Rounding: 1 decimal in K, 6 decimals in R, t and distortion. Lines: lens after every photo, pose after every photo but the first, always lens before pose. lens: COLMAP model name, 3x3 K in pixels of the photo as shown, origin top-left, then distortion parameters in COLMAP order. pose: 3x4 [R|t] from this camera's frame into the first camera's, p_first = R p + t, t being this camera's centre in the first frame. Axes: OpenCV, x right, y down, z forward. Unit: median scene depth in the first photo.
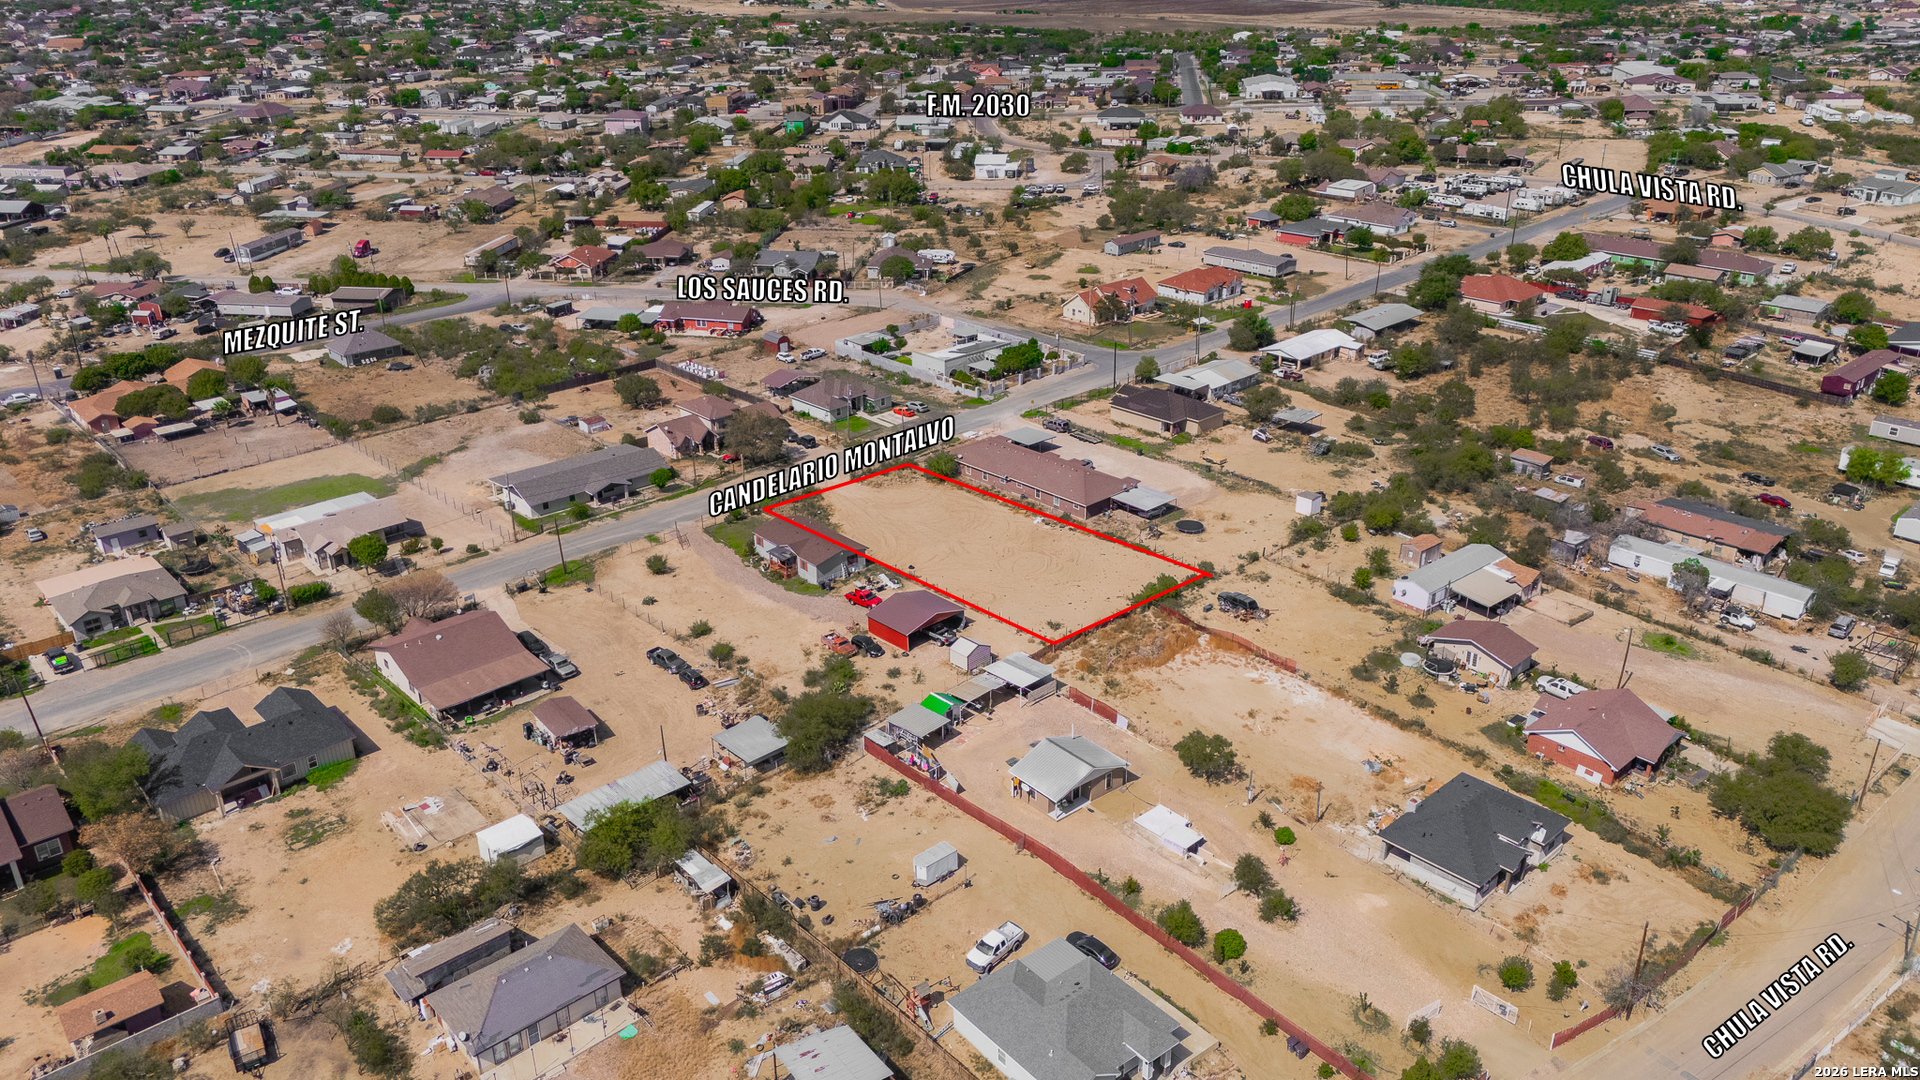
lens RADIAL K [[1382.0, 0, 918.1], [0, 1382.0, 537.0], [0, 0, 1]] dist [0.055310, -0.003680]
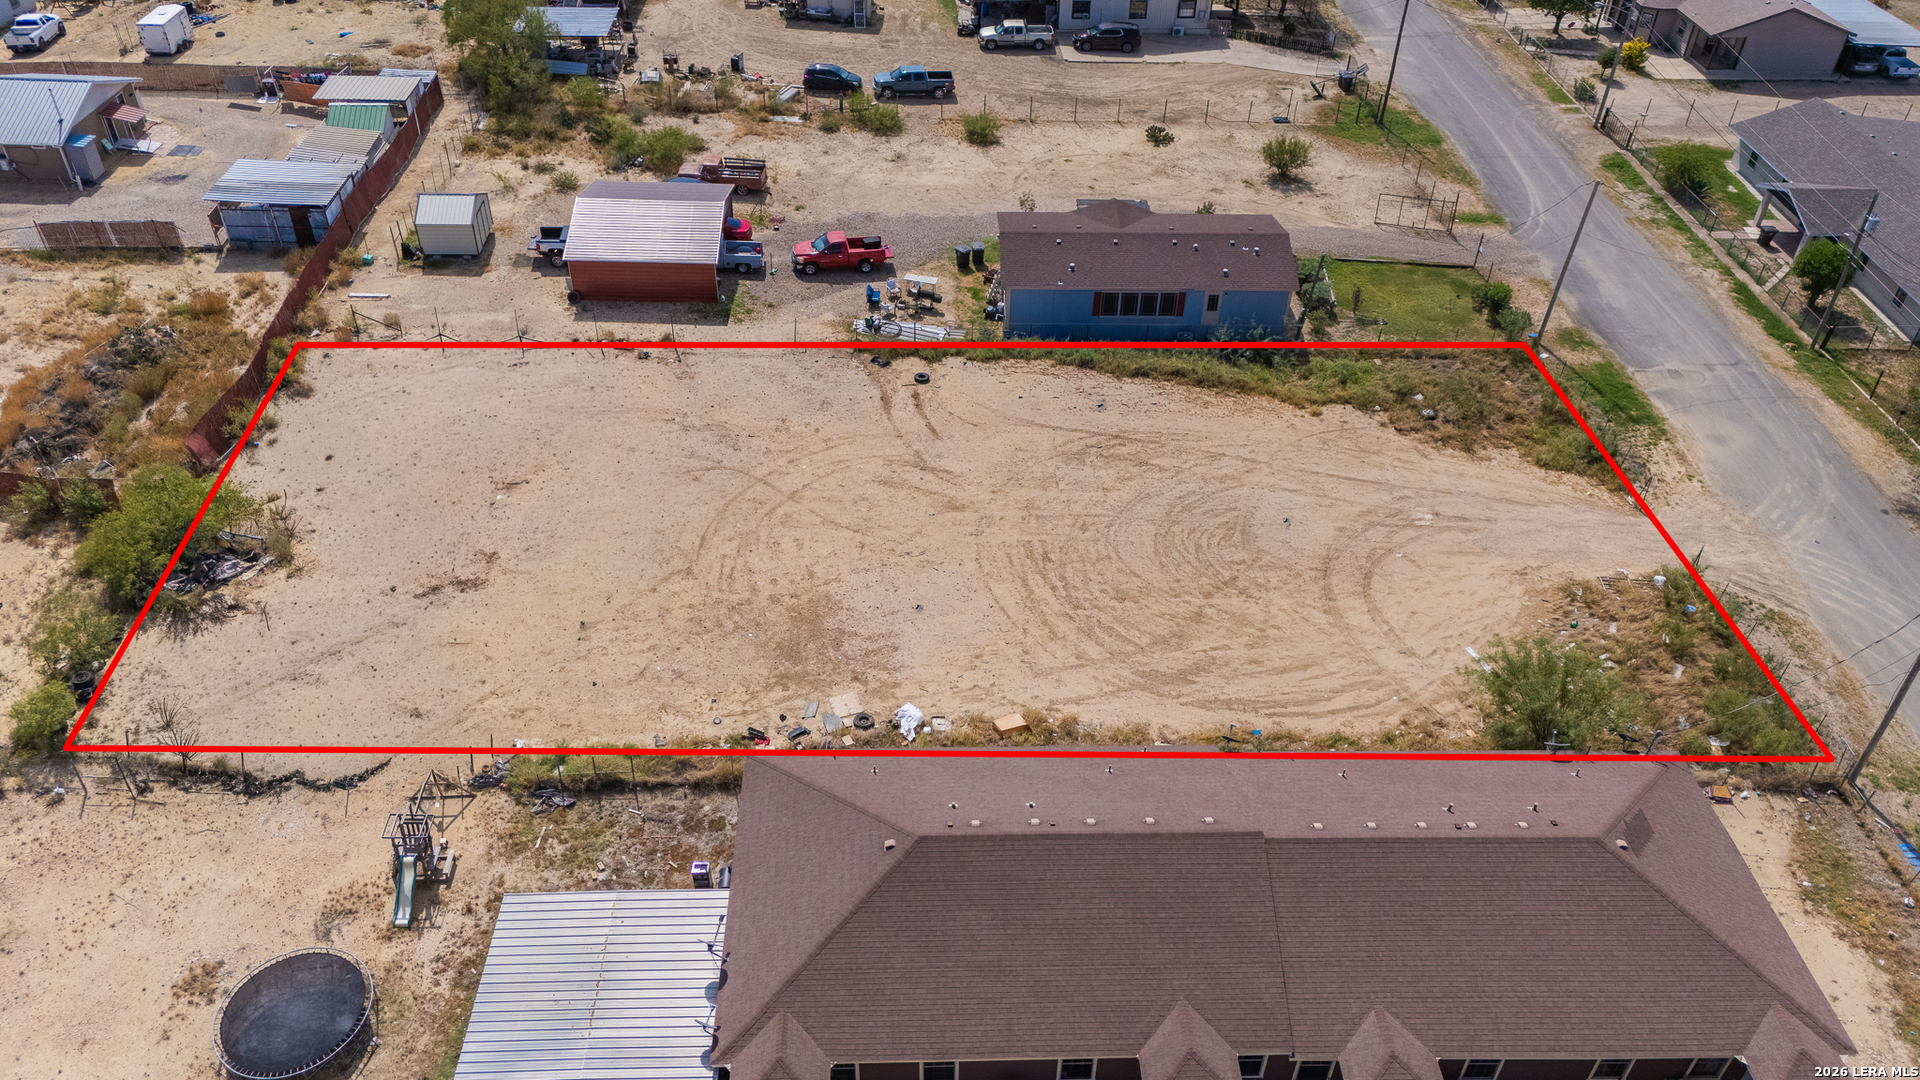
lens RADIAL K [[1445.8, 0, 960.0], [0, 1445.8, 540.0], [0, 0, 1]] dist [0.080414, -0.080609]
pose [[-0.632870, 0.480354, -0.607236, 0.218361], [-0.322730, 0.549241, 0.770831, -0.228076], [0.703790, 0.683809, -0.192574, 1.000414]]
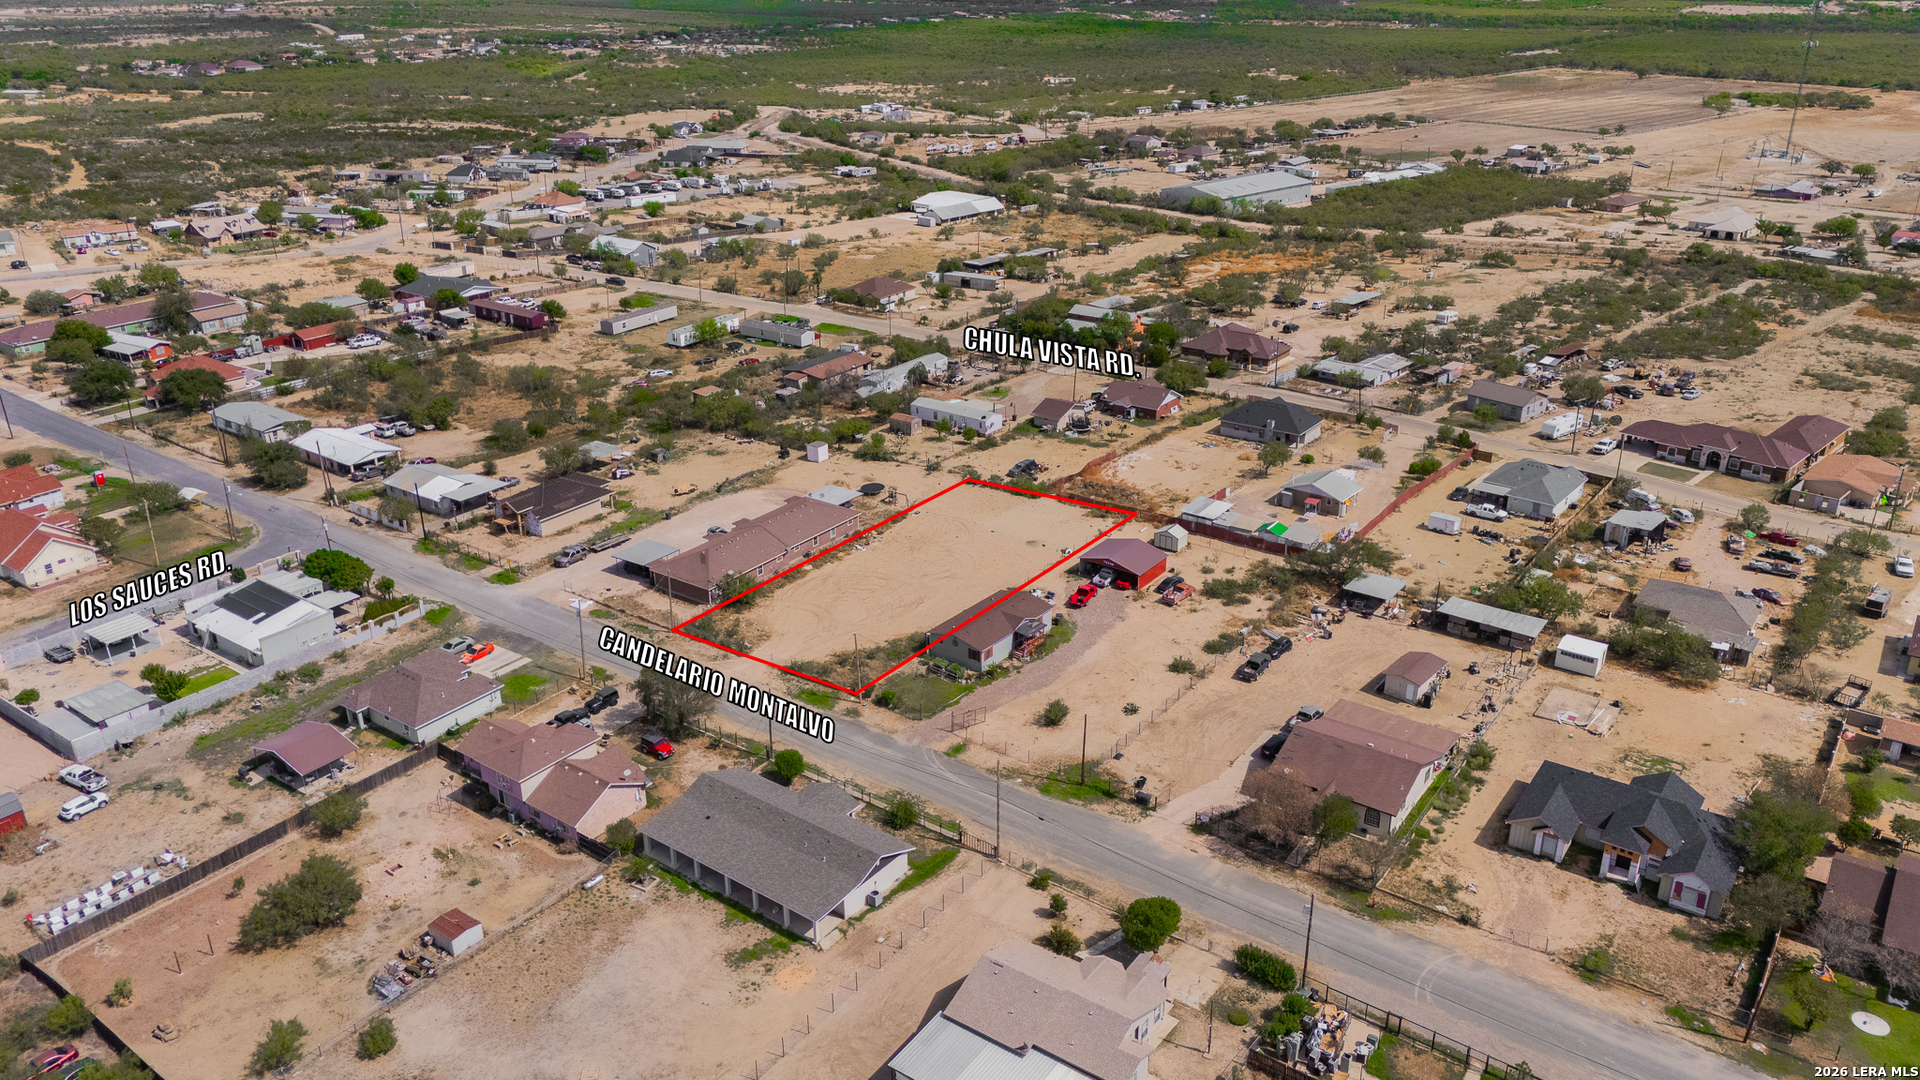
lens RADIAL K [[1445.8, 0, 960.0], [0, 1445.8, 540.0], [0, 0, 1]] dist [0.080414, -0.080609]
pose [[-0.210730, -0.362569, 0.907820, -0.835247], [0.415600, 0.807336, 0.418909, -0.405732], [-0.884799, 0.465567, -0.019446, 0.922504]]
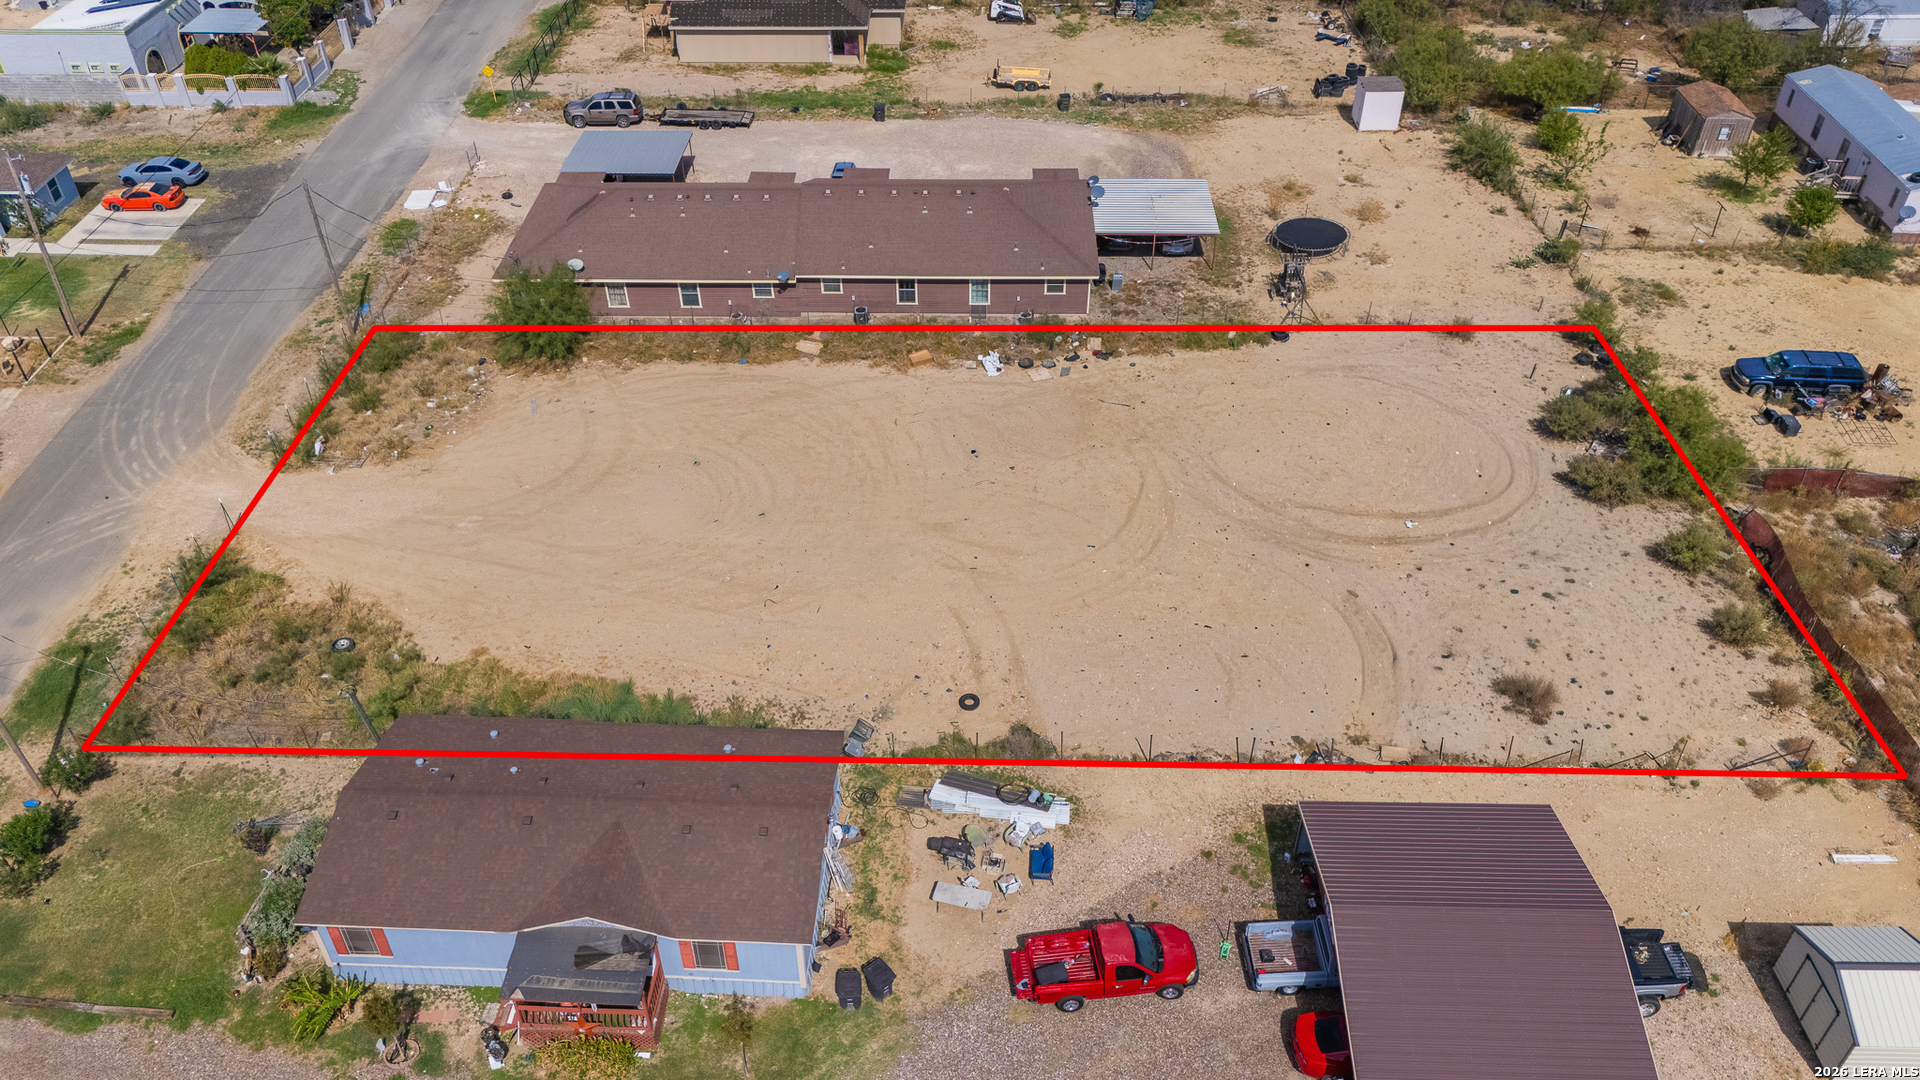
lens RADIAL K [[1432.8, 0, 925.6], [0, 1432.8, 539.8], [0, 0, 1]] dist [0.070215, -0.069428]
pose [[0.688245, -0.440858, 0.576163, -0.144703], [0.293714, 0.895509, 0.334359, -0.093659], [-0.663364, -0.060894, 0.745815, 0.716897]]
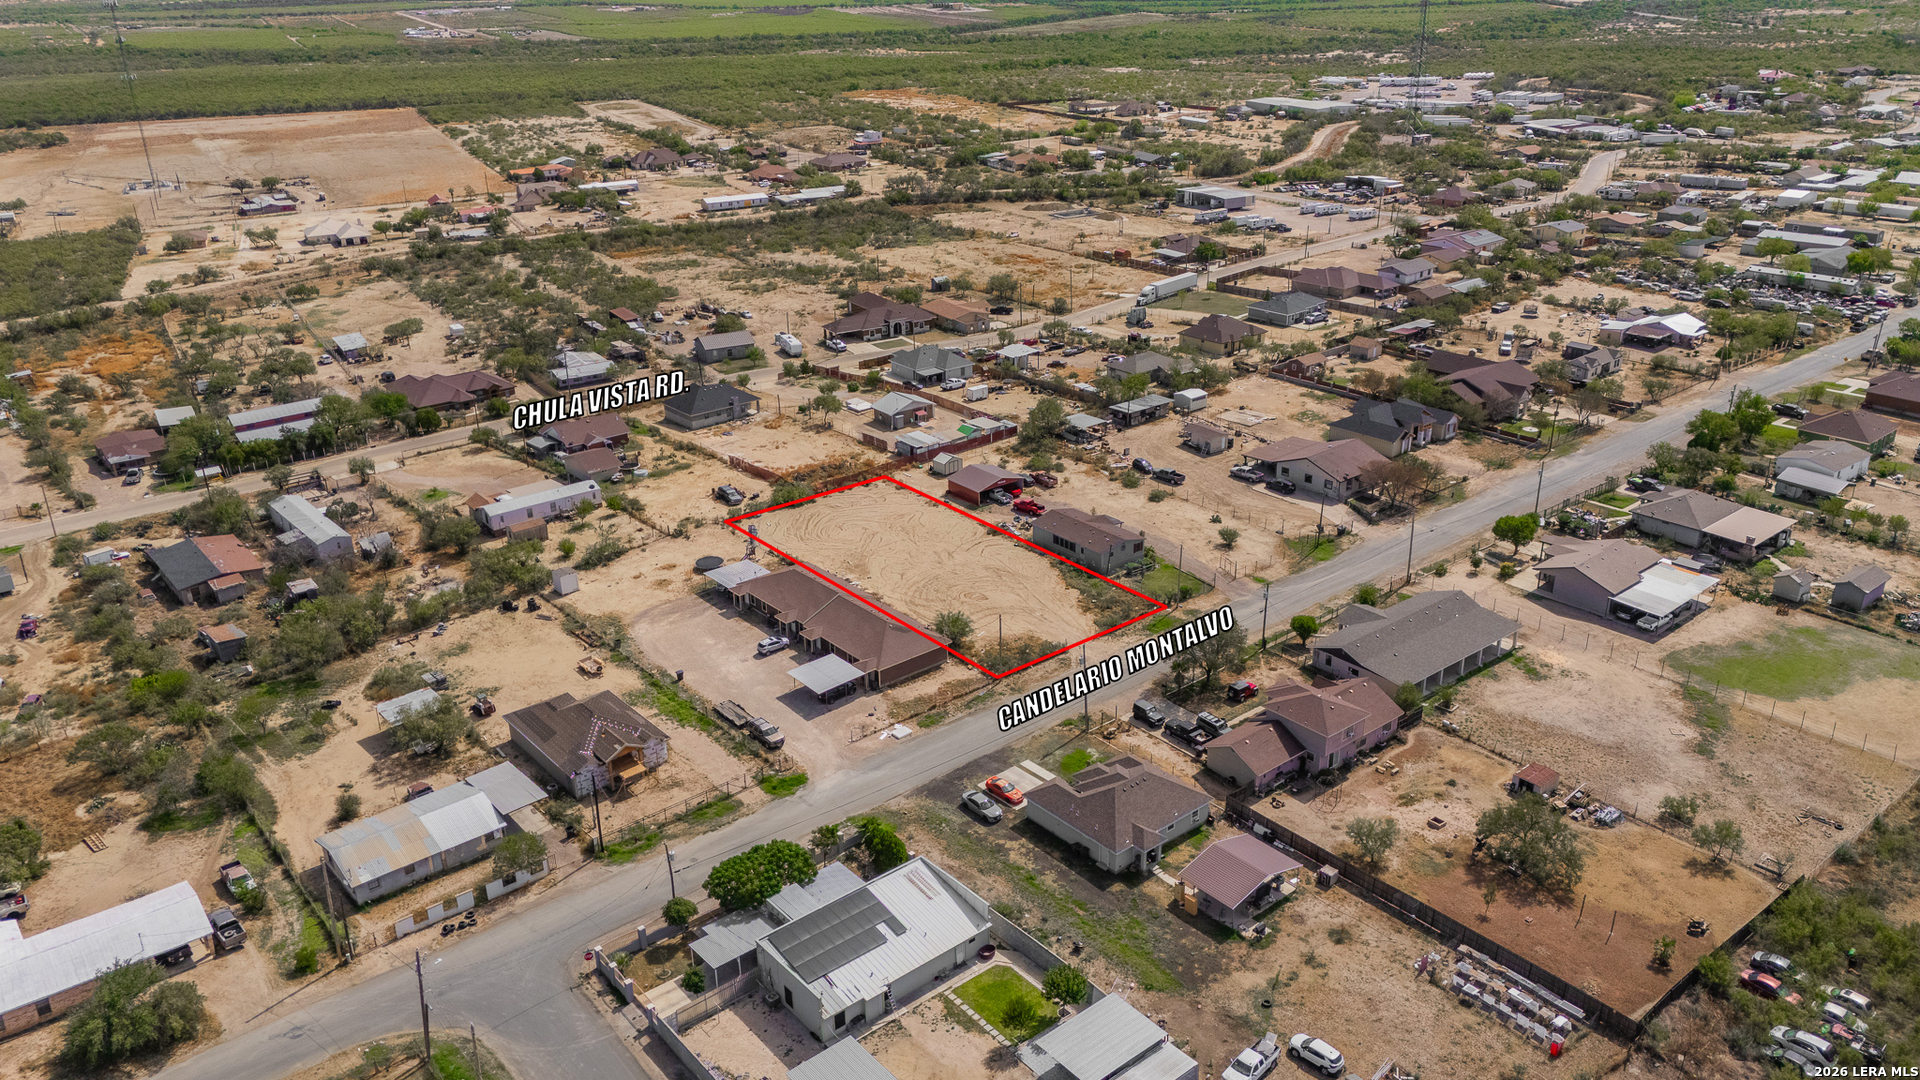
lens RADIAL K [[1437.0, 0, 963.6], [0, 1437.0, 465.1], [0, 0, 1]] dist [0.055609, 0.000071]
pose [[-0.999197, 0.024989, 0.031324, -0.019216], [0.039746, 0.717348, 0.695580, -0.725551], [-0.005088, 0.696266, -0.717765, 1.593840]]
